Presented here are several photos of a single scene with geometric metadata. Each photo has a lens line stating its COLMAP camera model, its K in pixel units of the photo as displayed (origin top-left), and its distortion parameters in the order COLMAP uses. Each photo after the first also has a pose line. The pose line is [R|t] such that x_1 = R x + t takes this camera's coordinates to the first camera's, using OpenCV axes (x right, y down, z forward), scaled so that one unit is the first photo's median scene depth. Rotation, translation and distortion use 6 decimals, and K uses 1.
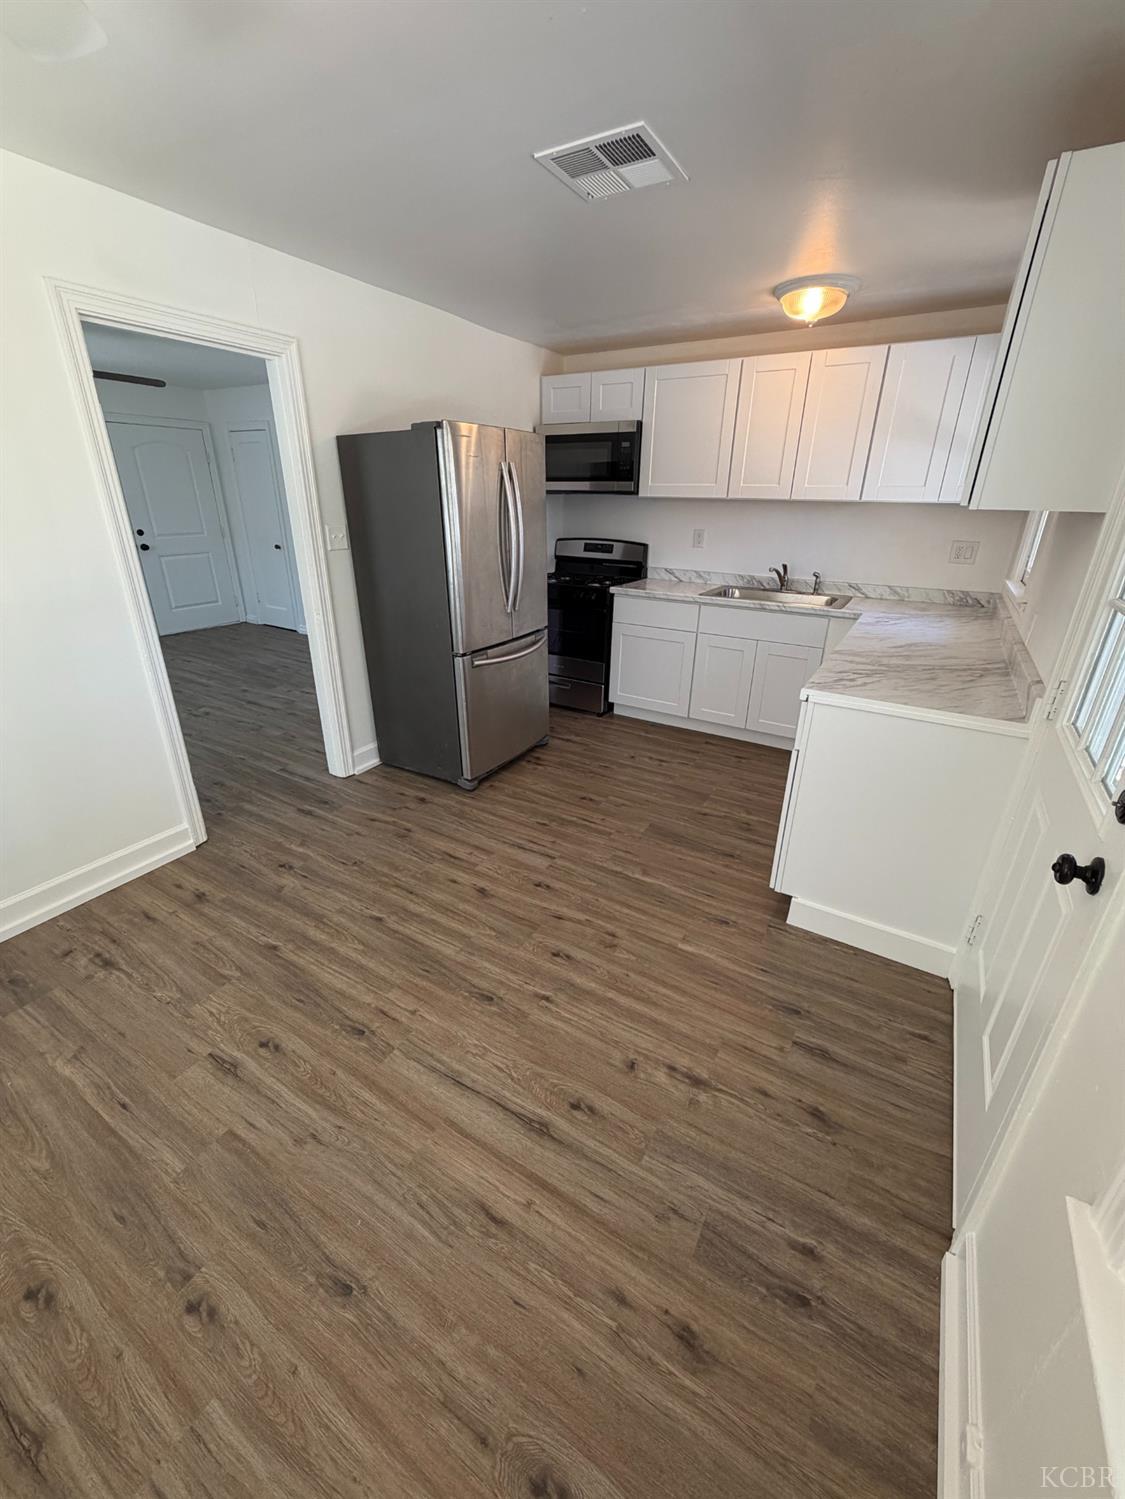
lens RADIAL K [[599.9, 0, 558.5], [0, 599.9, 744.7], [0, 0, 1]] dist [-0.001732, 0.000643]
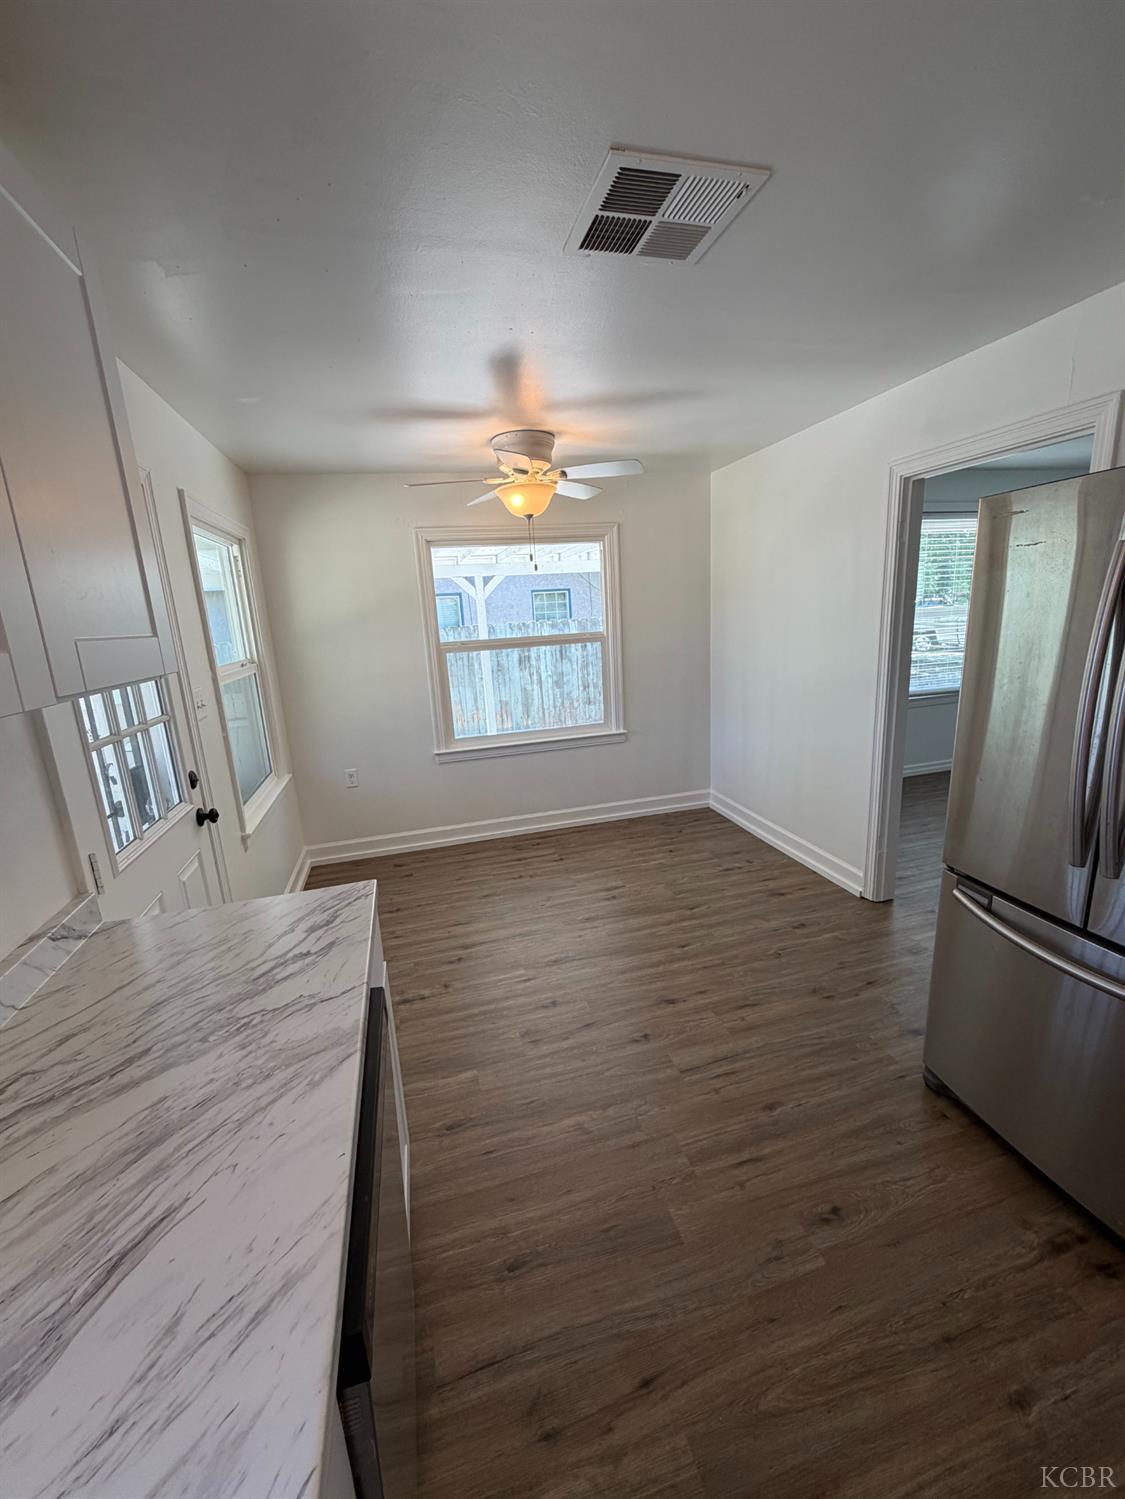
lens RADIAL K [[599.9, 0, 566.1], [0, 599.9, 743.6], [0, 0, 1]] dist [-0.001732, 0.000643]
pose [[-0.688413, 0.185850, -0.701104, 0.698871], [-0.237044, 0.855890, 0.459633, -0.616055], [0.685491, 0.482610, -0.545151, 1.408988]]
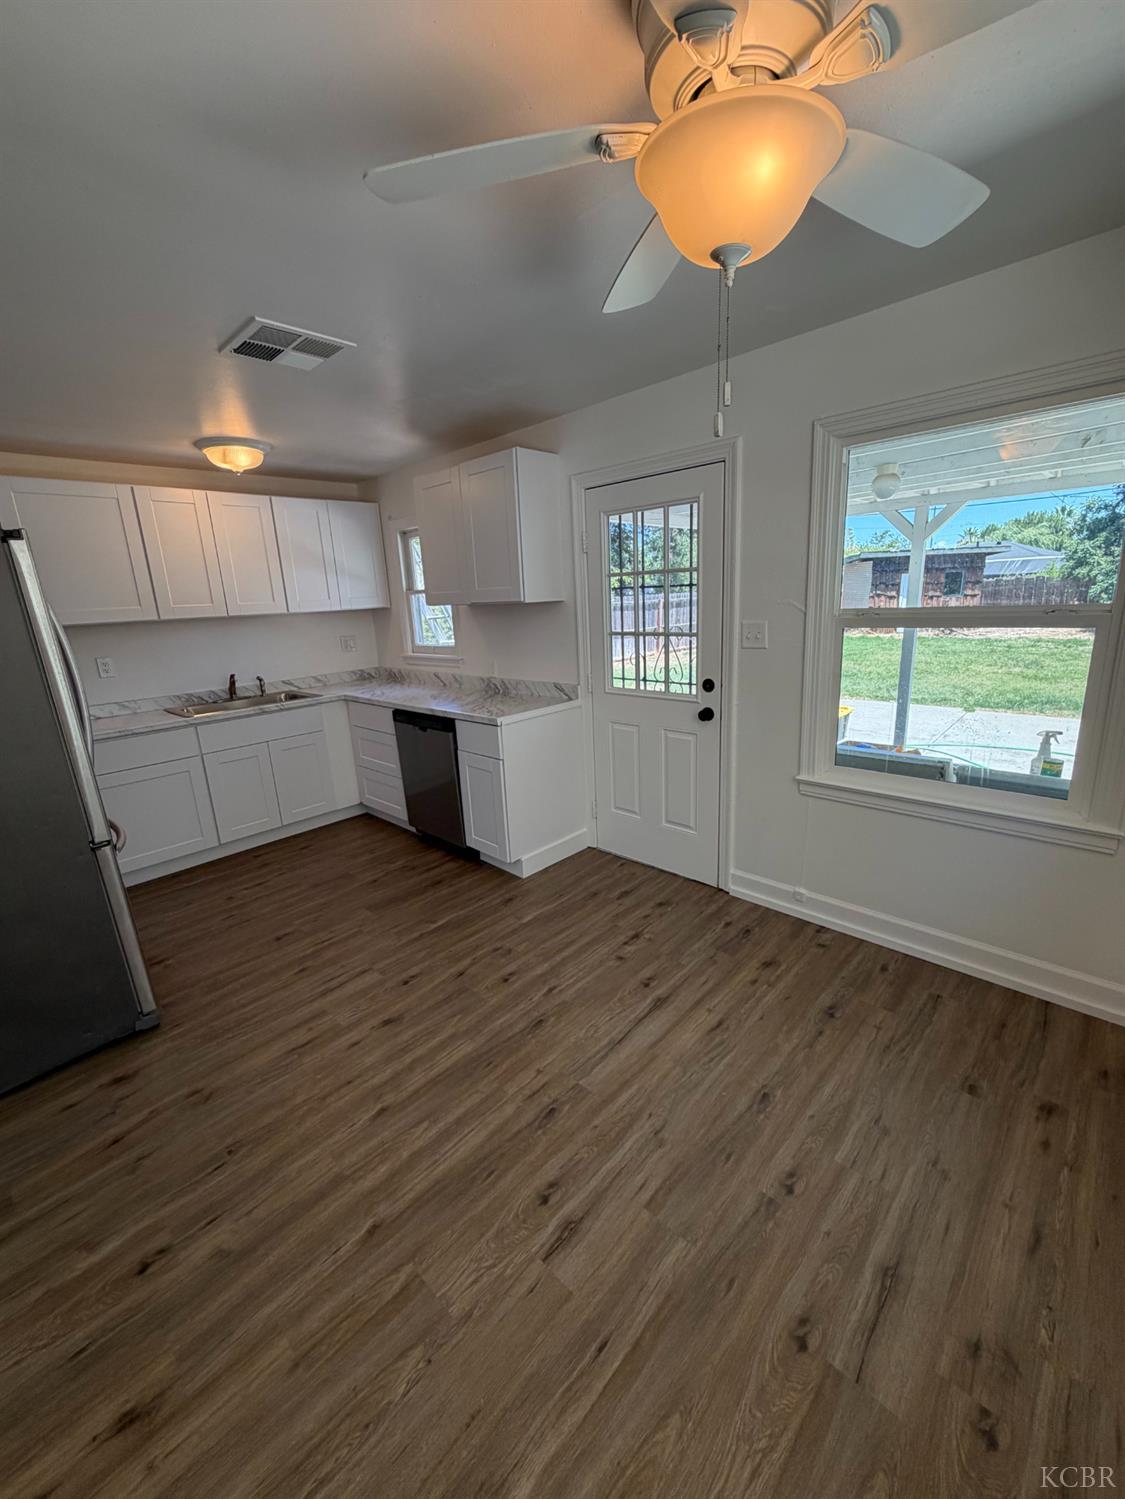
lens RADIAL K [[599.9, 0, 564.4], [0, 599.9, 746.1], [0, 0, 1]] dist [-0.001732, 0.000643]
pose [[0.213556, -0.262962, 0.940874, -0.948971], [0.428248, 0.890825, 0.151772, -0.178395], [-0.878064, 0.370516, 0.302855, 0.385213]]
